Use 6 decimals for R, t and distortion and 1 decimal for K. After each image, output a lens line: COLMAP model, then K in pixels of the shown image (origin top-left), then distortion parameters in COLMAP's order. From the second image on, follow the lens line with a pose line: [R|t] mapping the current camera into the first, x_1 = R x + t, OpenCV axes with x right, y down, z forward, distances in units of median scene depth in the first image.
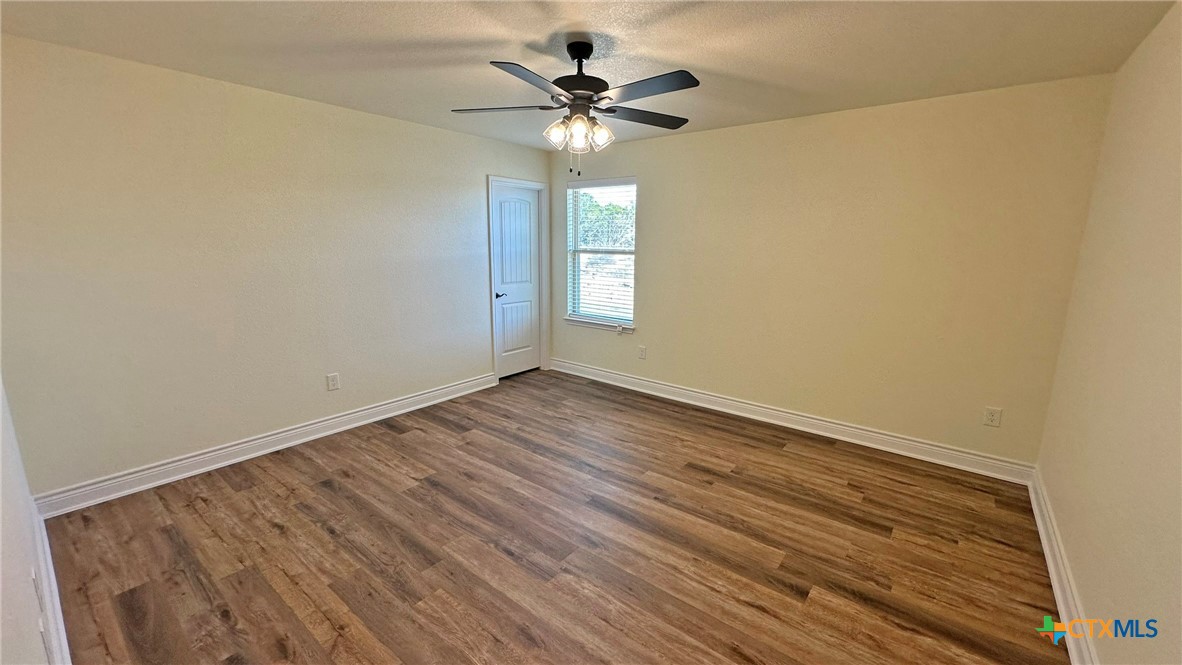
lens RADIAL K [[469.9, 0, 590.2], [0, 469.9, 326.9], [0, 0, 1]] dist [-0.001437, 0.000145]
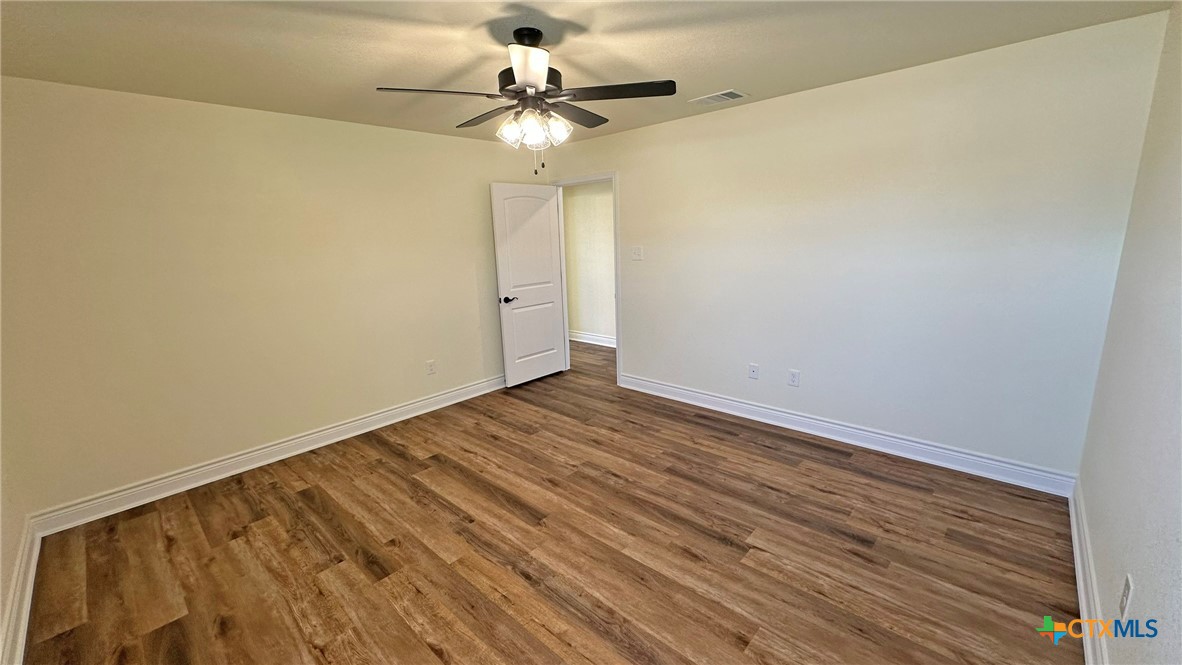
lens RADIAL K [[469.9, 0, 586.5], [0, 469.9, 332.6], [0, 0, 1]] dist [-0.001437, 0.000145]
pose [[-0.995921, 0.008190, 0.089852, -0.187568], [0.042119, 0.922901, 0.382726, -0.354377], [-0.079790, 0.384949, -0.919482, 1.822557]]
